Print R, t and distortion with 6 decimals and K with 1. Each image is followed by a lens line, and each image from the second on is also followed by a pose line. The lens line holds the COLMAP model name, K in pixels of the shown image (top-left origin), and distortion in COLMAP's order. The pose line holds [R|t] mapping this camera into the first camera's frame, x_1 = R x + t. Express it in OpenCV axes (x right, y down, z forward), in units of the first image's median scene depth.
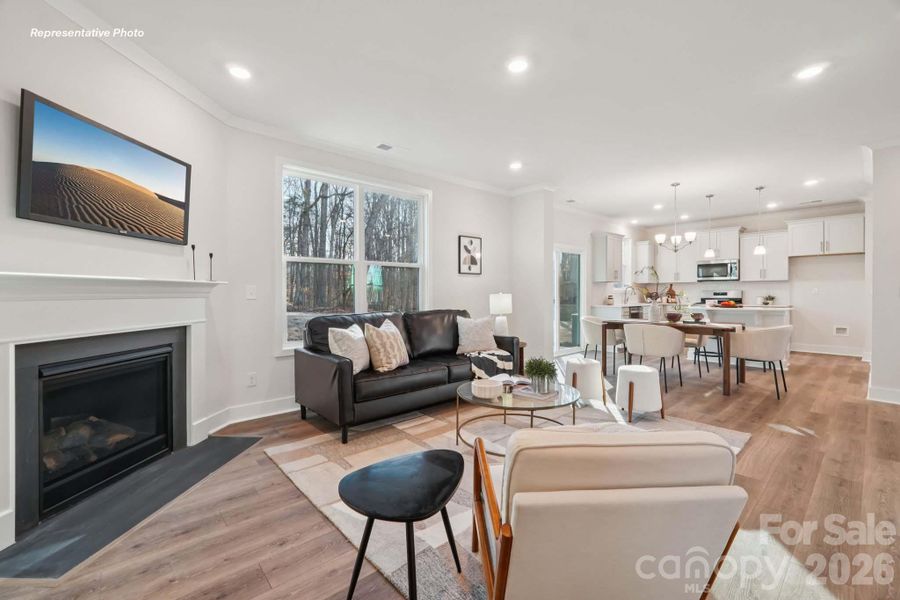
lens RADIAL K [[380.6, 0, 450.1], [0, 380.6, 297.0], [0, 0, 1]] dist [-0.015988, 0.007853]
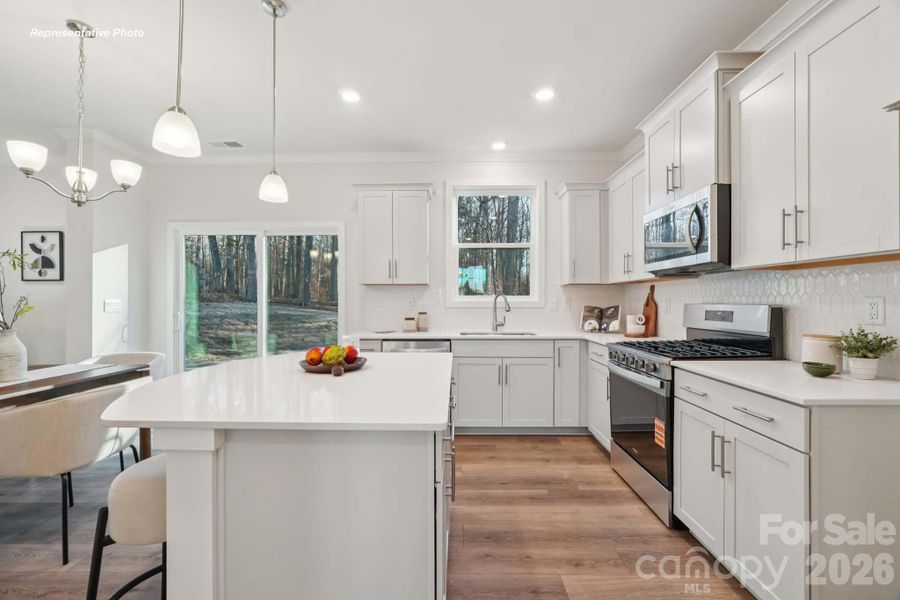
lens RADIAL K [[379.7, 0, 450.0], [0, 379.7, 300.0], [0, 0, 1]] dist [-0.004443, 0.000172]
pose [[0.739065, 0.003270, -0.673626, 1.010419], [-0.008443, 0.999955, -0.004409, -0.022891], [0.673581, 0.008946, 0.739059, 0.868653]]
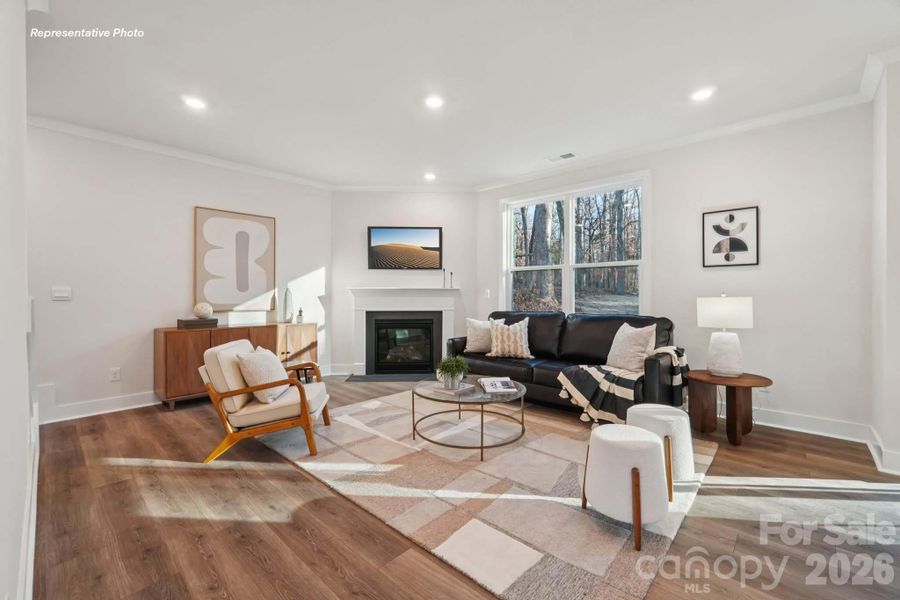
lens RADIAL K [[388.4, 0, 450.9], [0, 388.4, 285.1], [0, 0, 1]] dist [0.002847, 0.000476]
pose [[0.103990, -0.017247, -0.994429, 0.592003], [-0.008814, 0.999794, -0.018262, -0.009195], [0.994539, 0.010664, 0.103817, 0.391004]]
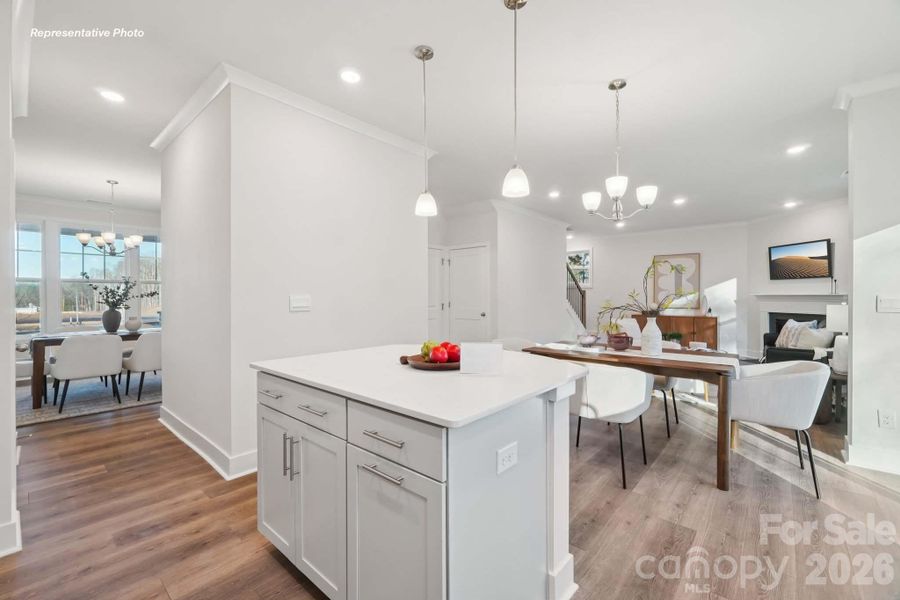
lens RADIAL K [[380.6, 0, 450.1], [0, 380.6, 297.0], [0, 0, 1]] dist [-0.015988, 0.007853]
pose [[-0.991555, 0.005392, -0.129577, 0.782165], [0.004099, 0.999939, 0.010239, -0.025874], [0.129625, 0.009621, -0.991516, 1.305577]]
